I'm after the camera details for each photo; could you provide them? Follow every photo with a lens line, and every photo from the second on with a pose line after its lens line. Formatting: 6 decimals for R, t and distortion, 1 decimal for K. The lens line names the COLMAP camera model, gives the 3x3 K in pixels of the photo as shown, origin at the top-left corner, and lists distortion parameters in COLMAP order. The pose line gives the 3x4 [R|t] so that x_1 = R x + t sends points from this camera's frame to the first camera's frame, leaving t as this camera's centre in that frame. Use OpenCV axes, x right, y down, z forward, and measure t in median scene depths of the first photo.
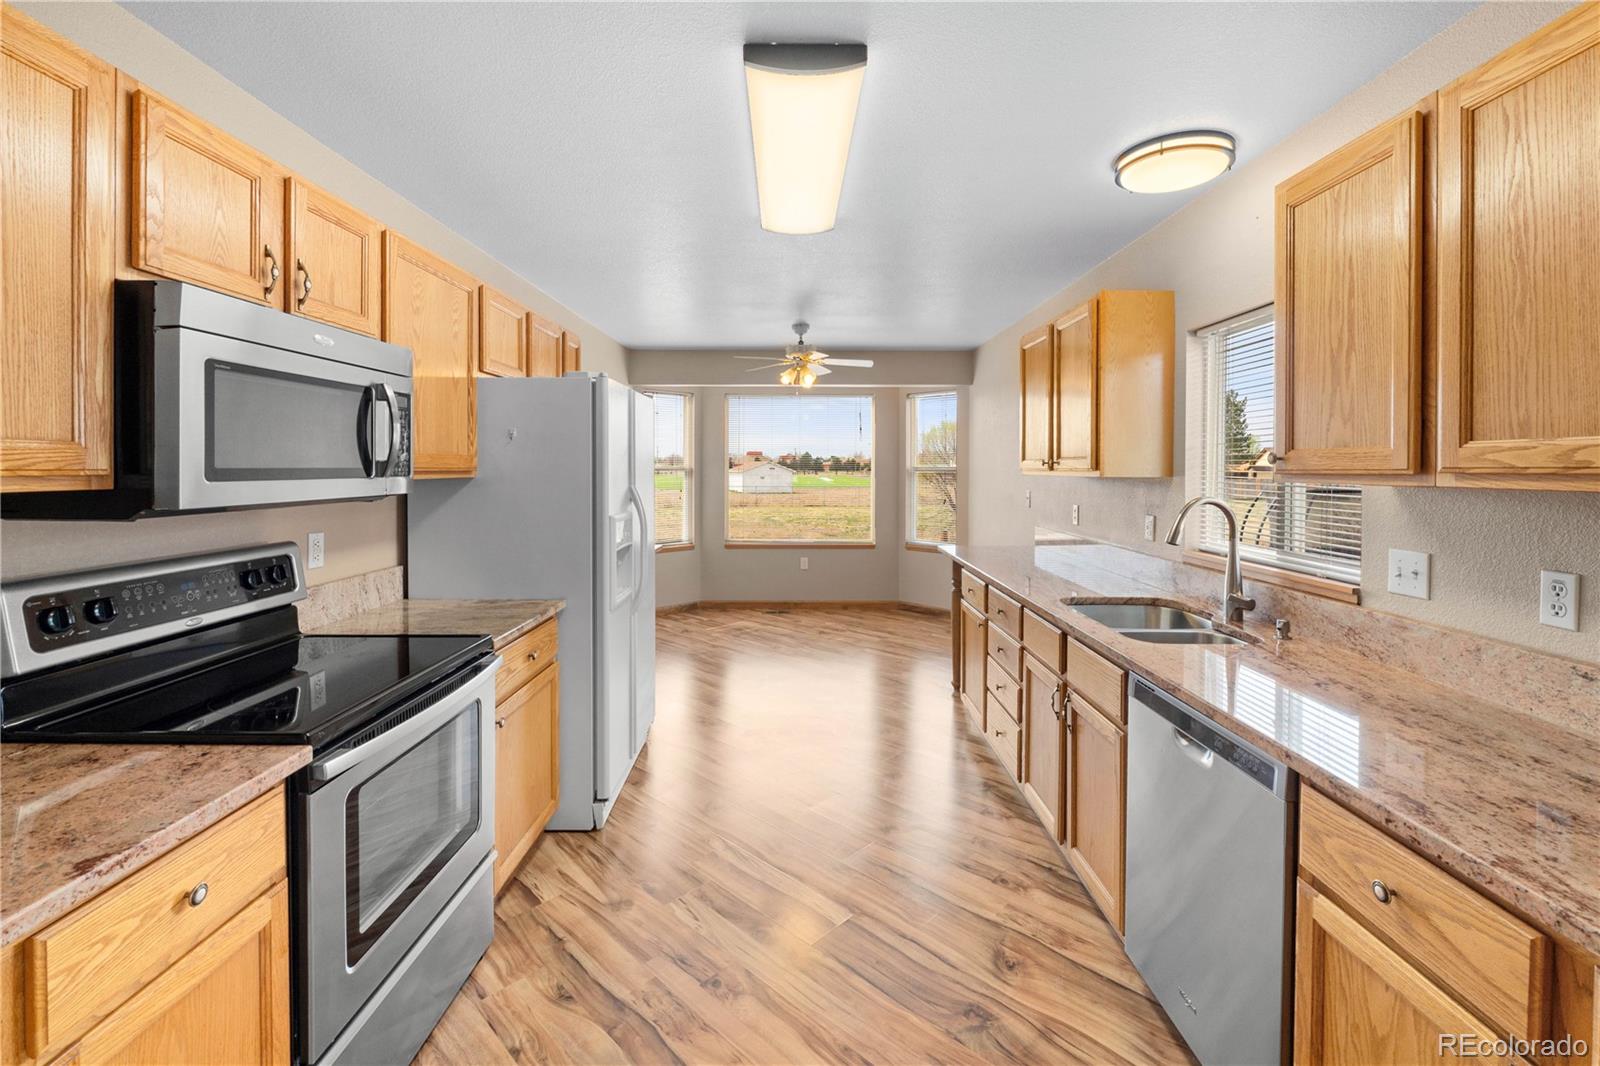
lens RADIAL K [[729.8, 0, 793.5], [0, 729.8, 467.0], [0, 0, 1]] dist [-0.003519, -0.000289]
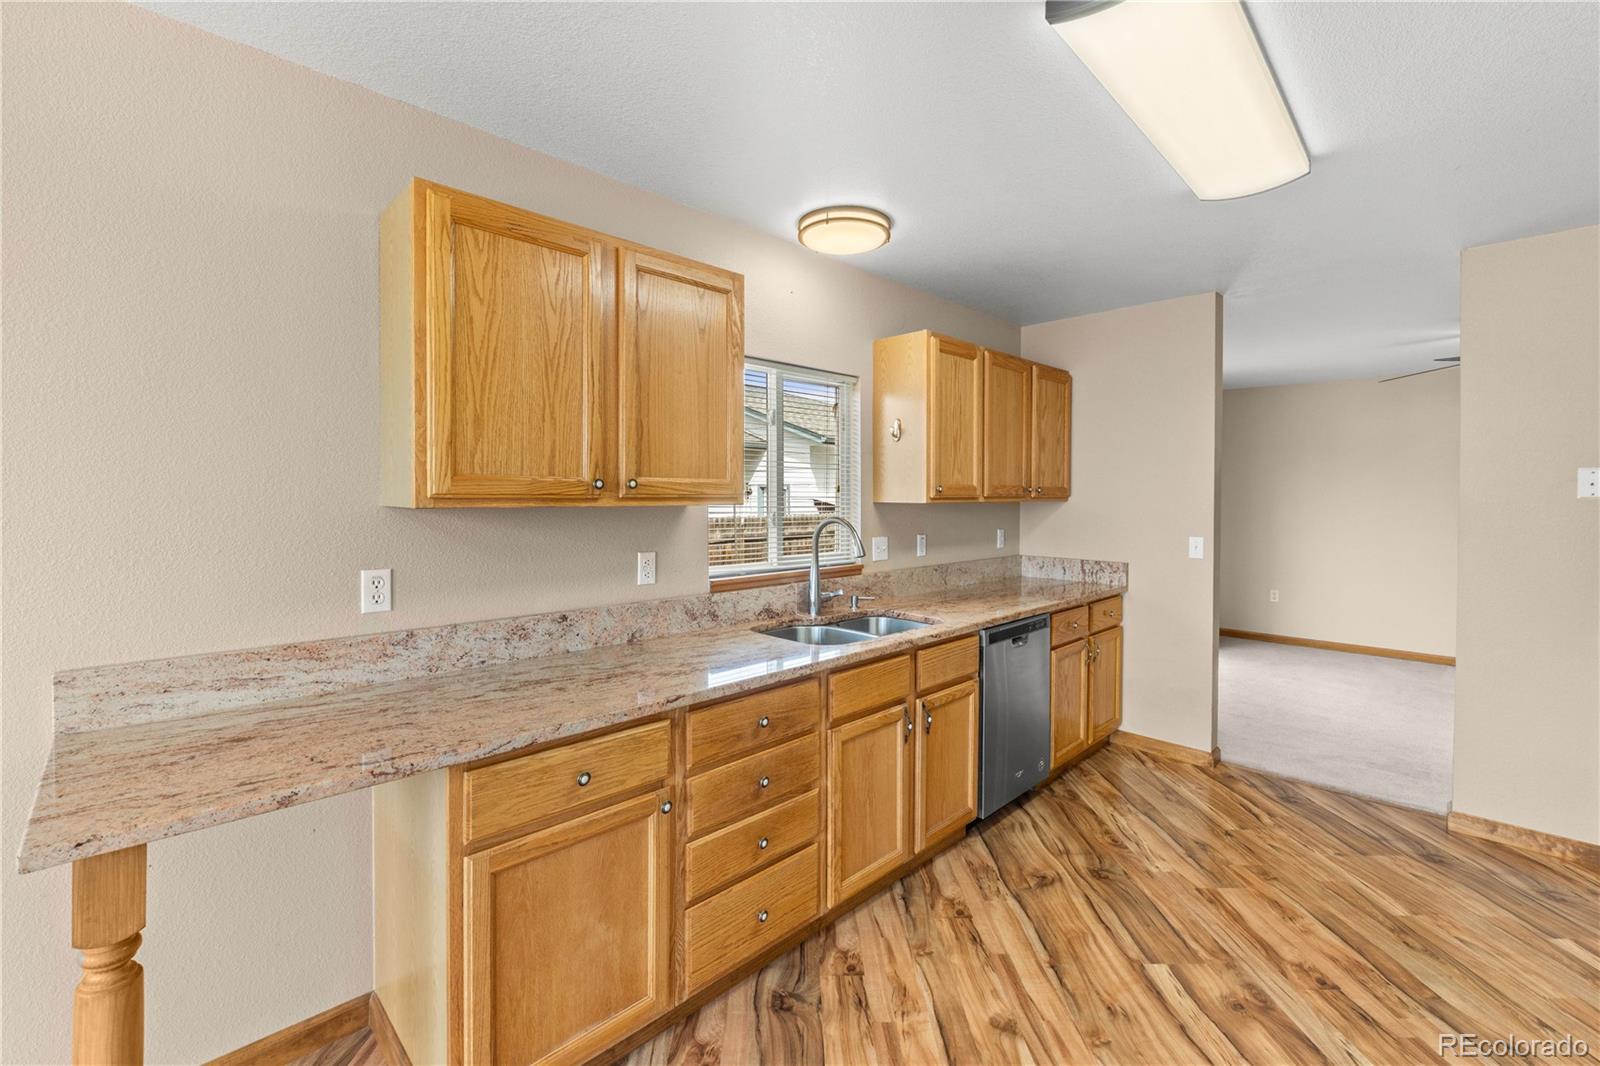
lens RADIAL K [[683.1, 0, 812.2], [0, 683.1, 507.5], [0, 0, 1]] dist [-0.003463, -0.000981]
pose [[-0.724809, -0.017375, 0.688730, -0.210105], [-0.005768, 0.999800, 0.019153, 0.003015], [-0.688925, 0.009909, -0.724765, 1.961583]]
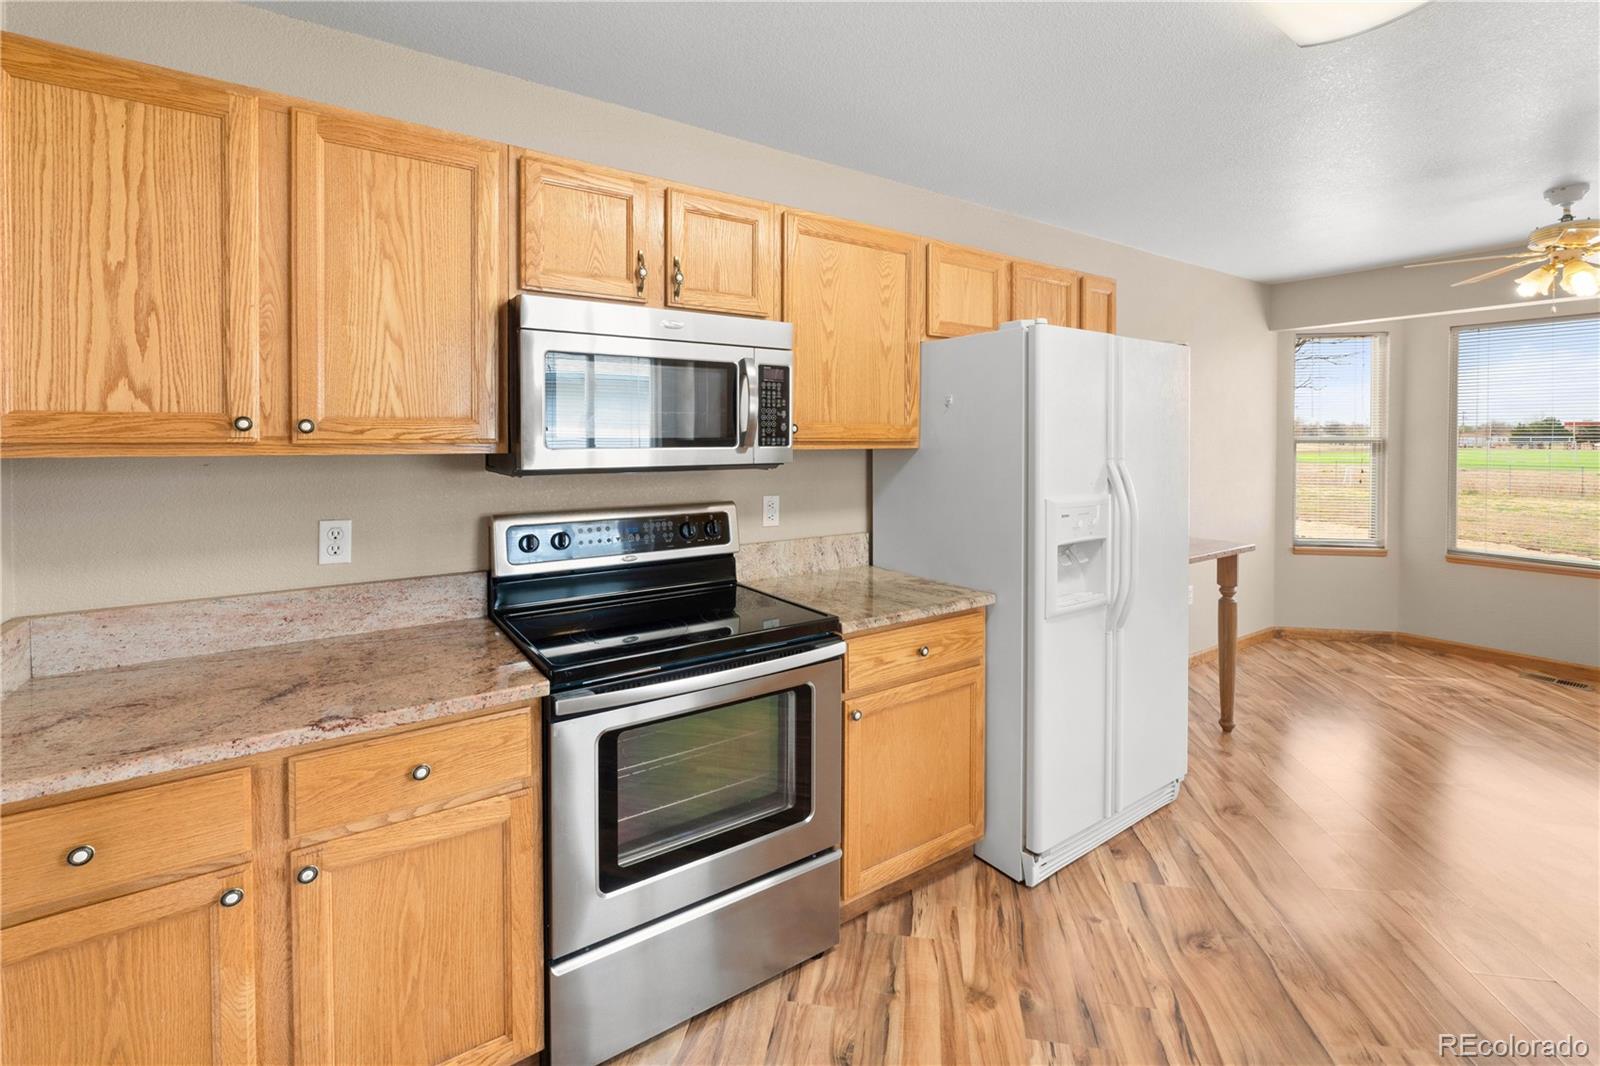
lens RADIAL K [[703.6, 0, 760.2], [0, 703.6, 445.9], [0, 0, 1]] dist [-0.003884, -0.001637]
pose [[0.554226, 0.004299, -0.832355, 0.264802], [0.002351, 0.999975, 0.006730, 0.005098], [0.832363, -0.005687, 0.554201, 0.407041]]
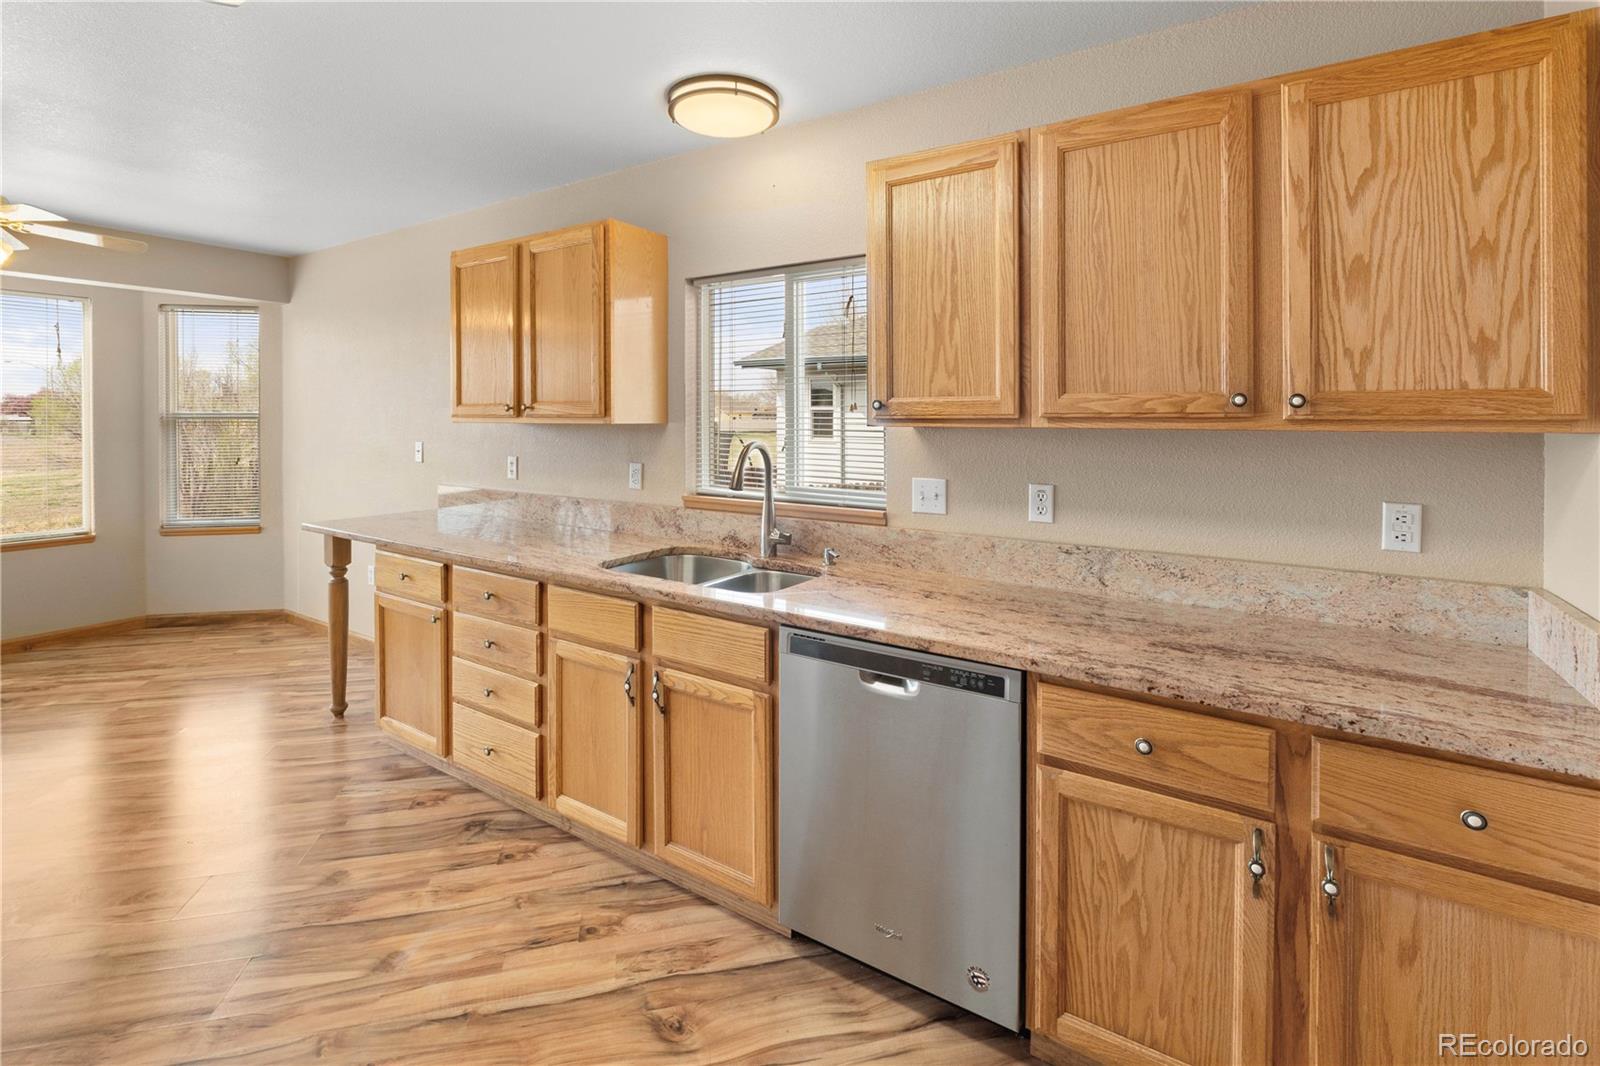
lens RADIAL K [[715.9, 0, 827.8], [0, 715.9, 417.4], [0, 0, 1]] dist [-0.002244, 0.000556]
pose [[0.516550, -0.004901, 0.856243, -0.267798], [0.000284, 0.999985, 0.005552, 0.000719], [-0.856257, -0.002625, 0.516543, 0.406713]]
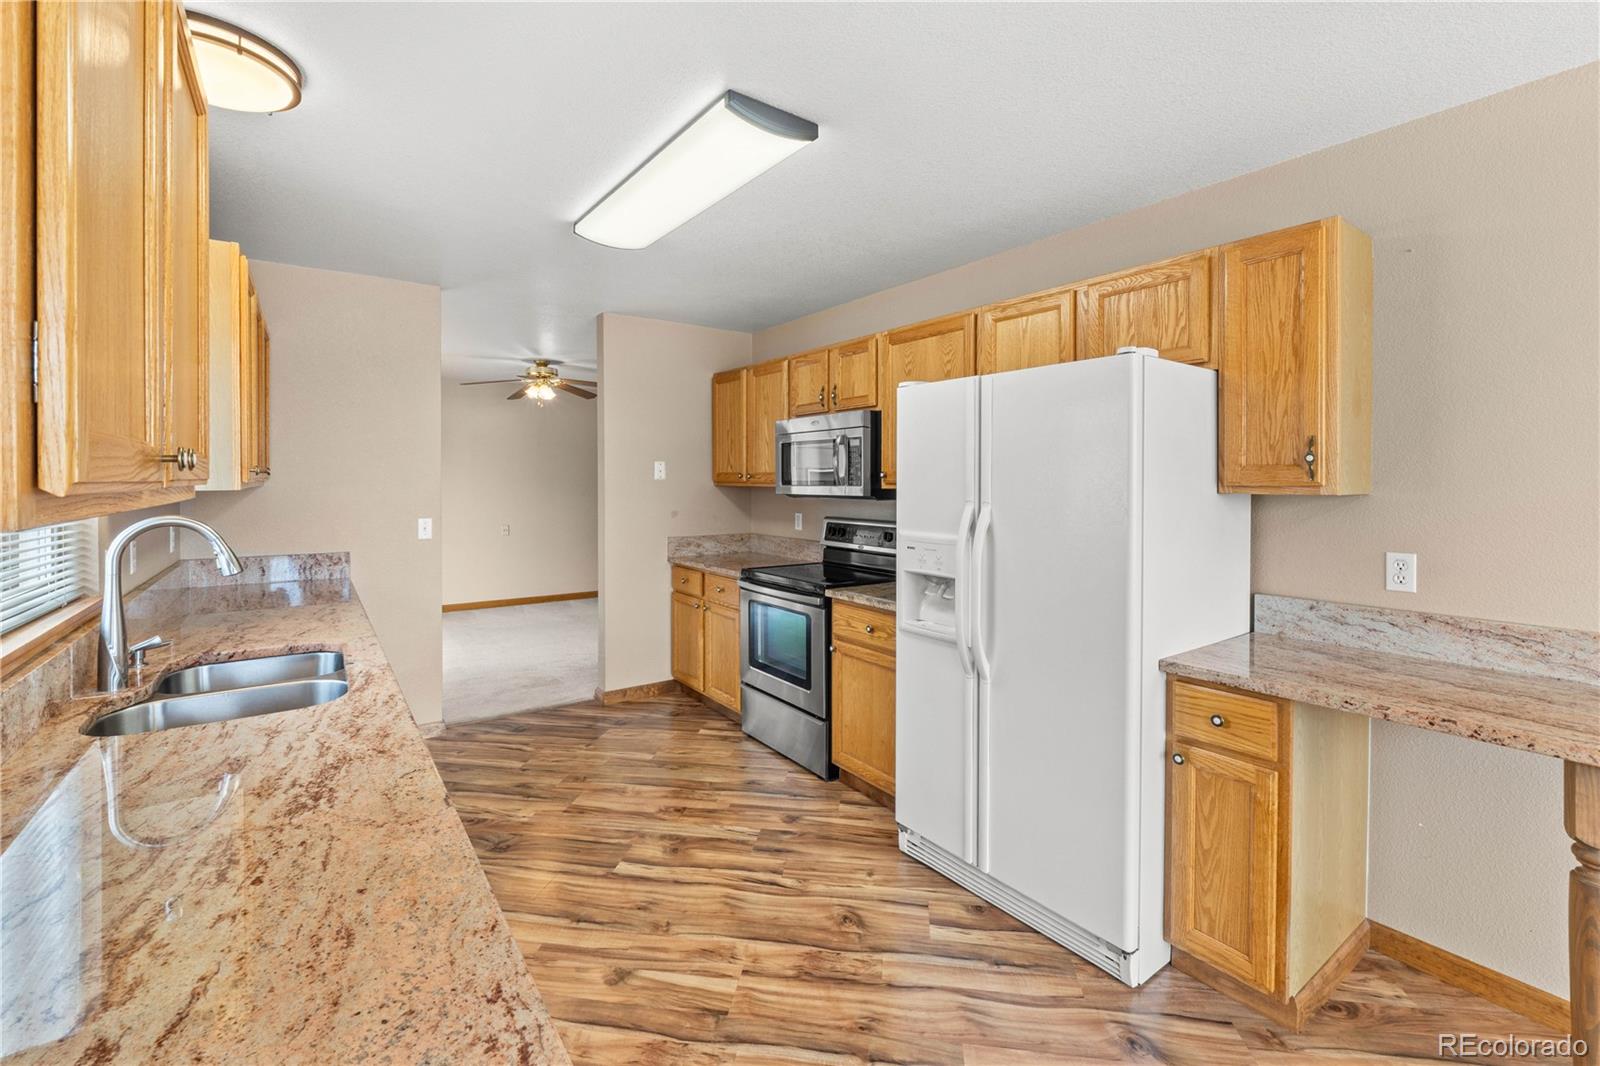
lens RADIAL K [[678.7, 0, 796.7], [0, 678.7, 490.8], [0, 0, 1]] dist [-0.000588, -0.000139]
pose [[-0.811238, 0.006503, -0.584680, 0.469834], [-0.003543, 0.999865, 0.016036, 0.000628], [0.584706, 0.015080, -0.811105, 2.044510]]
